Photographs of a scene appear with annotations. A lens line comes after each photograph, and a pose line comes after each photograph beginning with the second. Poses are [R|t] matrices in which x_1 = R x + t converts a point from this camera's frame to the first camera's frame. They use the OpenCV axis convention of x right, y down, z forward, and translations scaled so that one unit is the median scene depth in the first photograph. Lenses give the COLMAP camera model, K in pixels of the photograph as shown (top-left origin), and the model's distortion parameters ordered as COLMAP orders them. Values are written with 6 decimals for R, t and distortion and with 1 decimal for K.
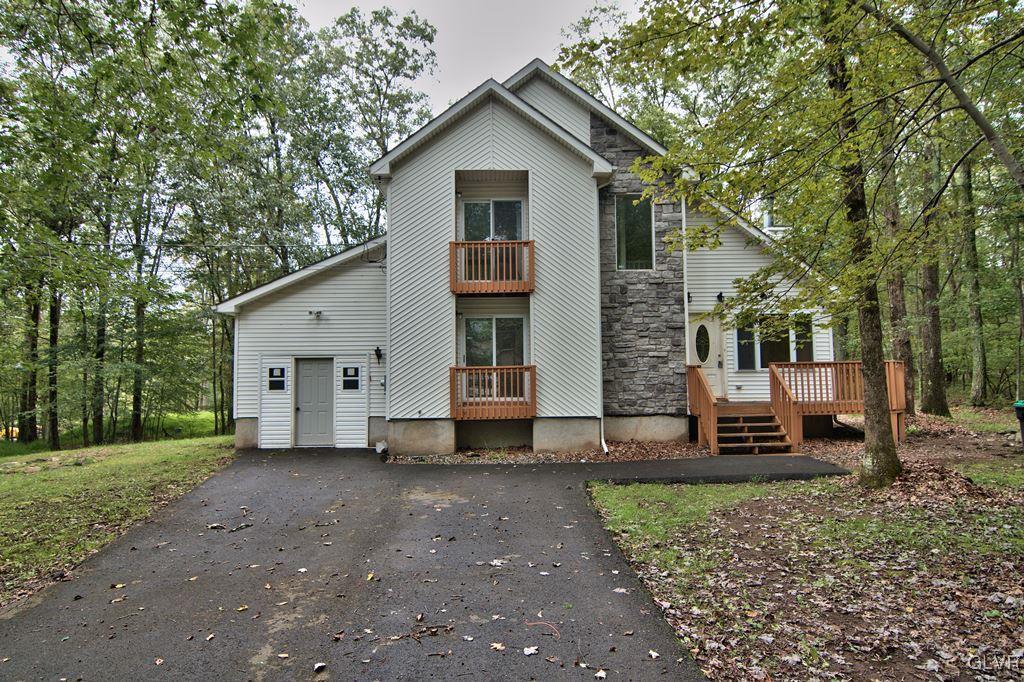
lens RADIAL K [[573.9, 0, 512.0], [0, 573.9, 341.0], [0, 0, 1]] dist [0.000912, -0.014482]
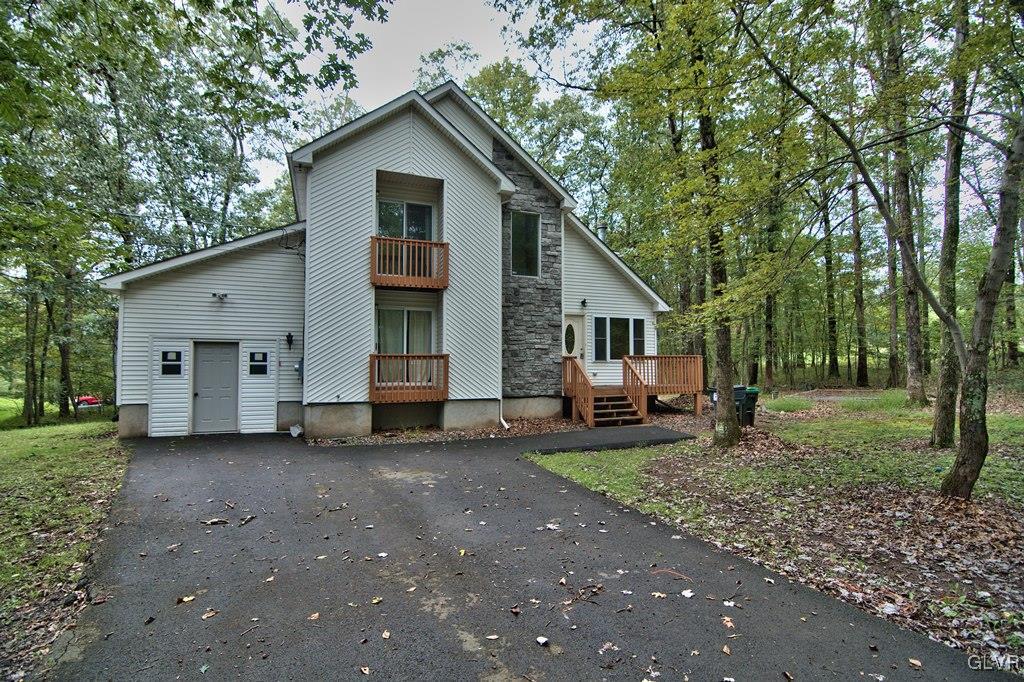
lens RADIAL K [[489.5, 0, 511.5], [0, 489.5, 345.5], [0, 0, 1]] dist [-0.002811, -0.012092]
pose [[0.933457, 0.025717, 0.357766, -0.181798], [-0.033497, 0.999318, 0.015565, 0.006405], [-0.357121, -0.026513, 0.933682, 0.053806]]
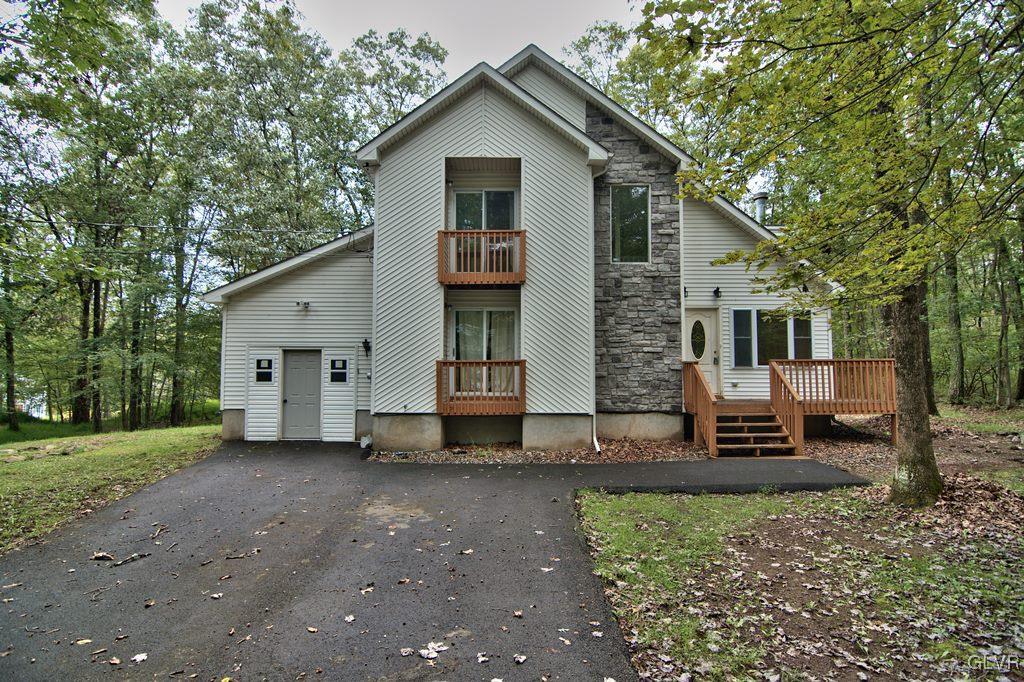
lens RADIAL K [[489.5, 0, 511.5], [0, 489.5, 345.5], [0, 0, 1]] dist [-0.002811, -0.012092]
pose [[0.999825, 0.011091, -0.015039, 0.028384], [-0.010917, 0.999872, 0.011654, 0.009102], [0.015166, -0.011488, 0.999819, 0.173181]]
